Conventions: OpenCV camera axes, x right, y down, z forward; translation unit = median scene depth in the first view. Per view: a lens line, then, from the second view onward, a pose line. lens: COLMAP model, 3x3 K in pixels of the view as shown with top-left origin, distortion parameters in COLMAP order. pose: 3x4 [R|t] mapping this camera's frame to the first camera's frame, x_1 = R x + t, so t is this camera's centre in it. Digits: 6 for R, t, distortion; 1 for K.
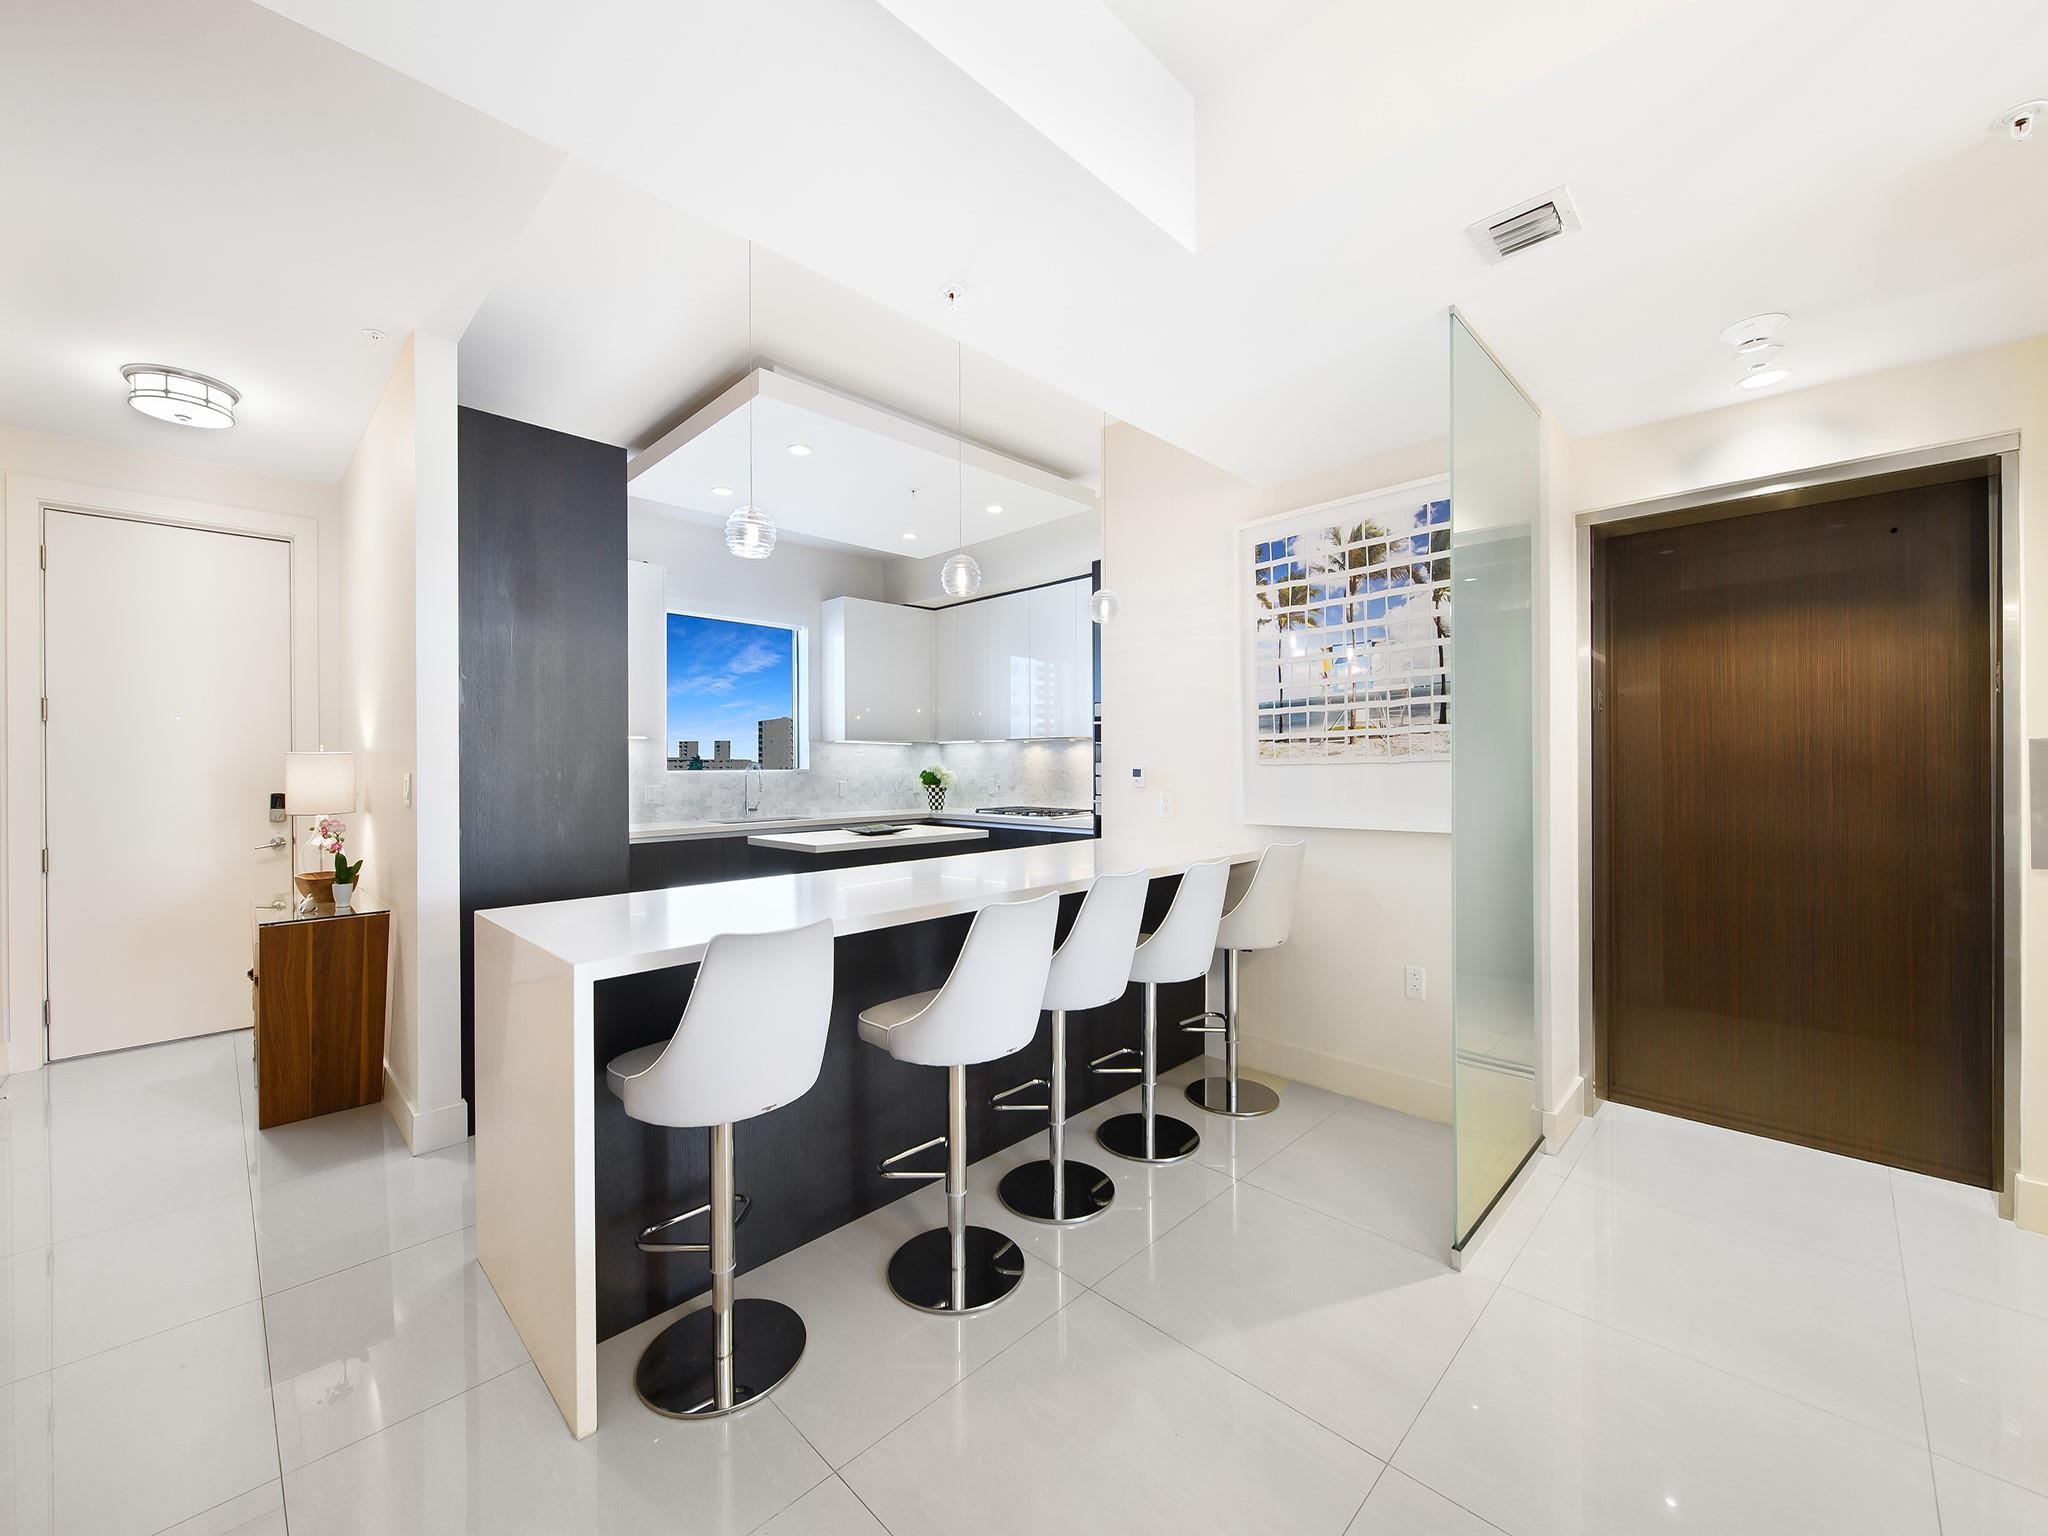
lens RADIAL K [[806.0, 0, 1024.0], [0, 806.0, 768.0], [0, 0, 1]] dist [-0.000230, -0.000016]
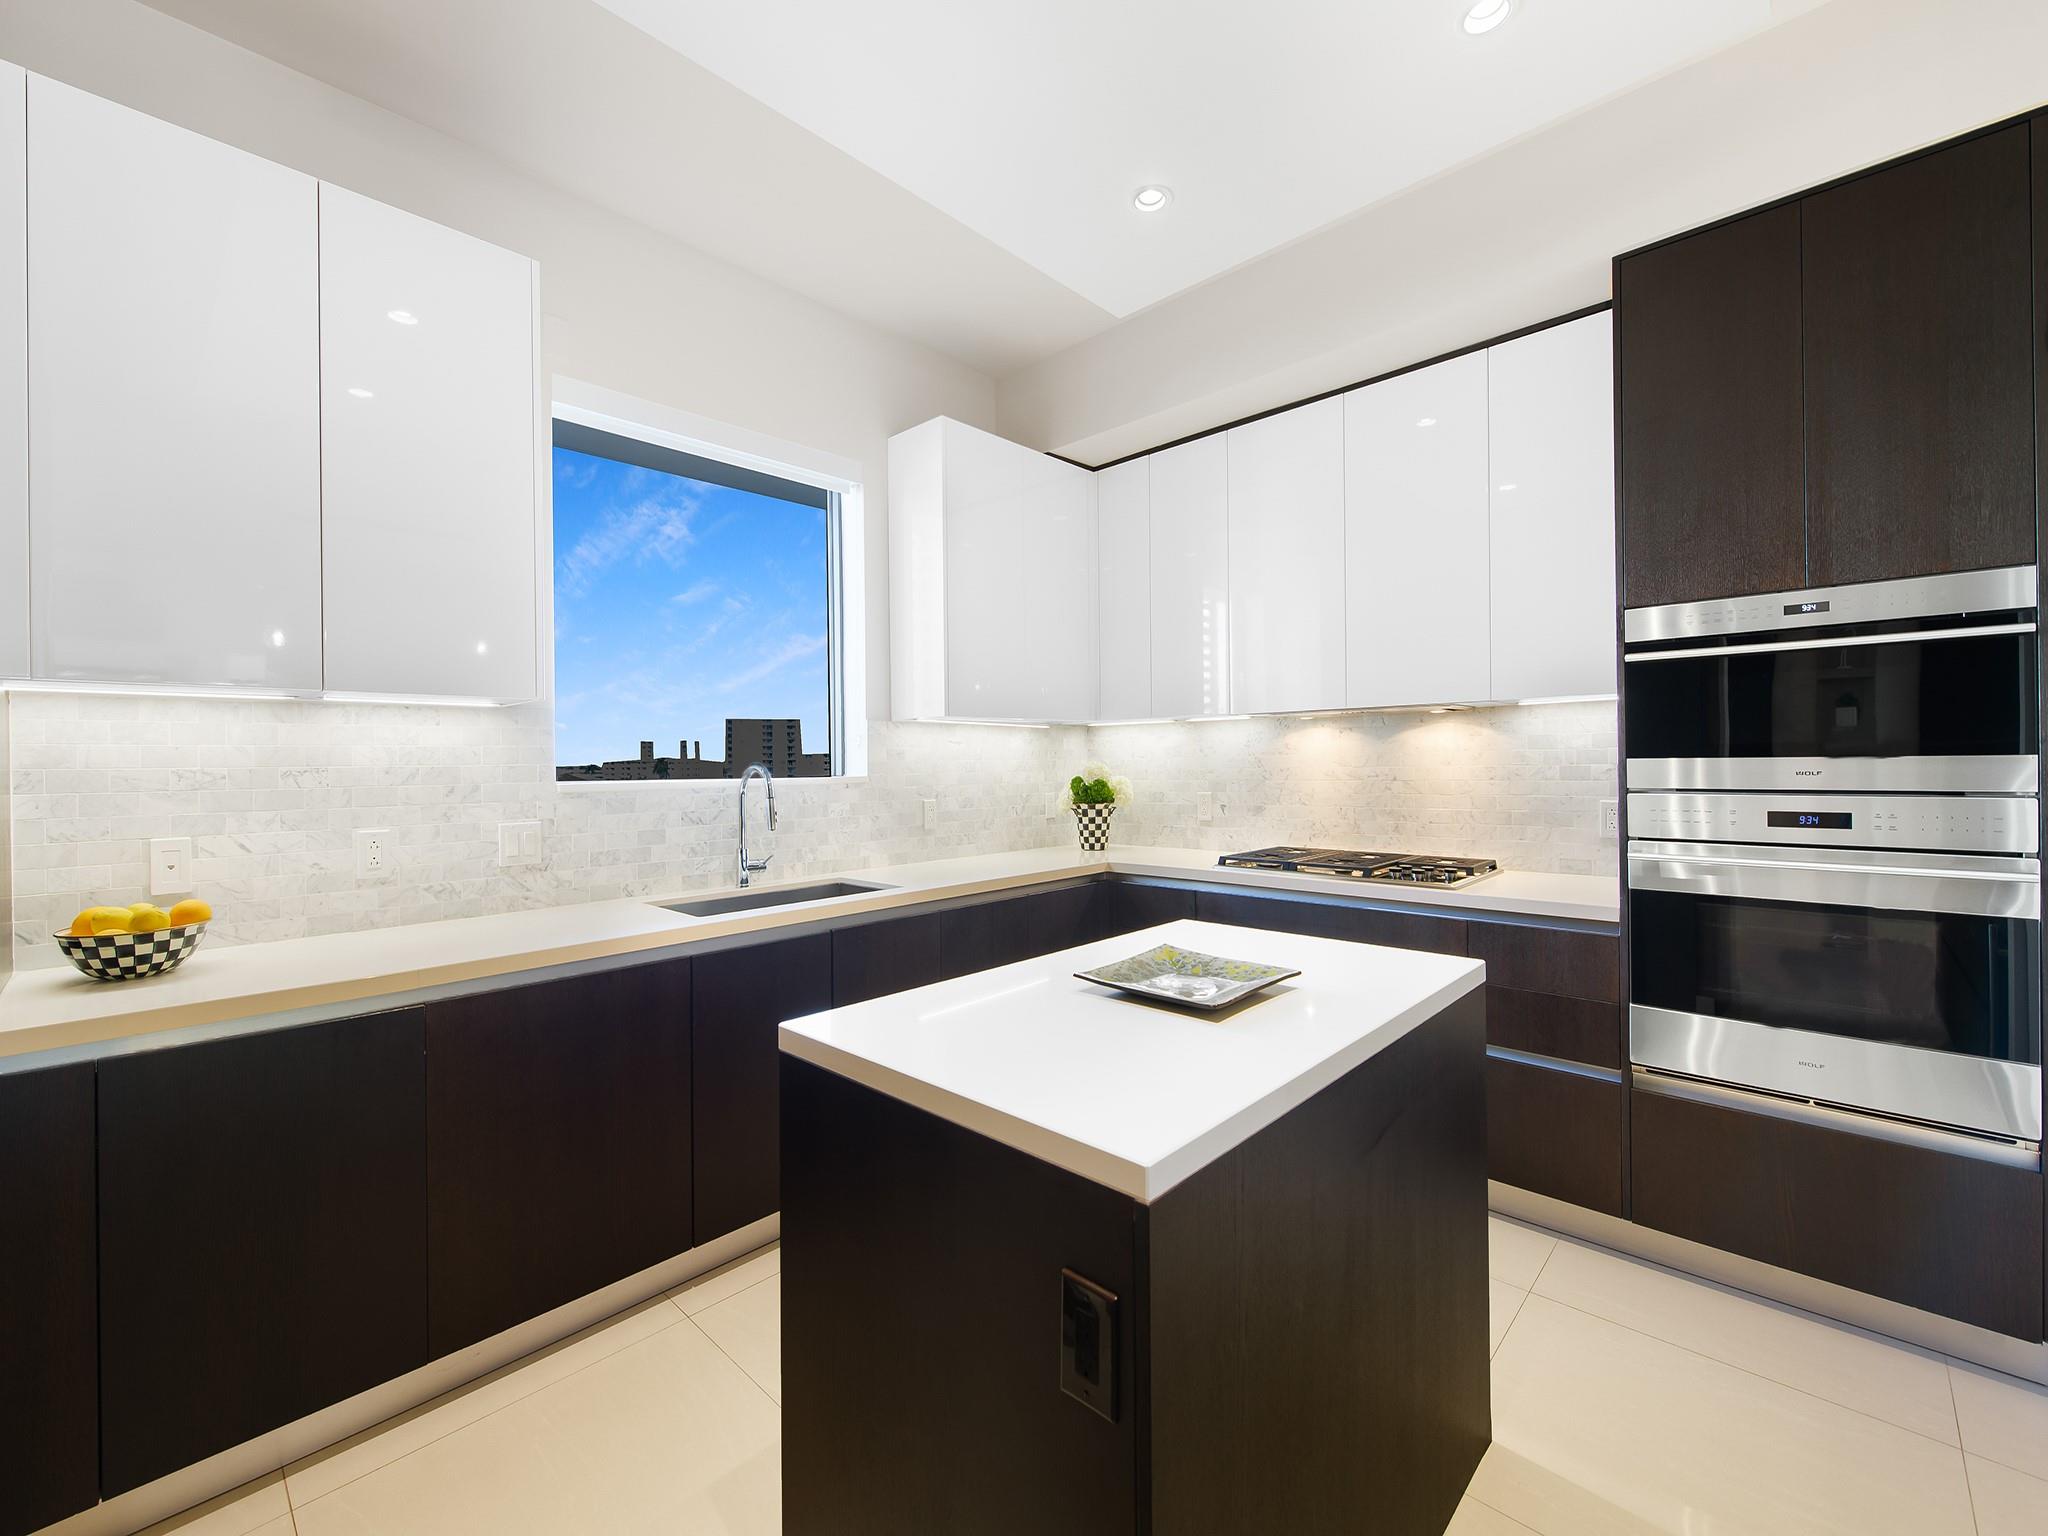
lens RADIAL K [[840.5, 0, 1017.4], [0, 840.5, 764.9], [0, 0, 1]] dist [0.003659, -0.000082]
pose [[0.999861, -0.007698, 0.014810, -0.181420], [0.007746, 0.999965, -0.003206, -0.003241], [-0.014785, 0.003320, 0.999885, 0.485625]]
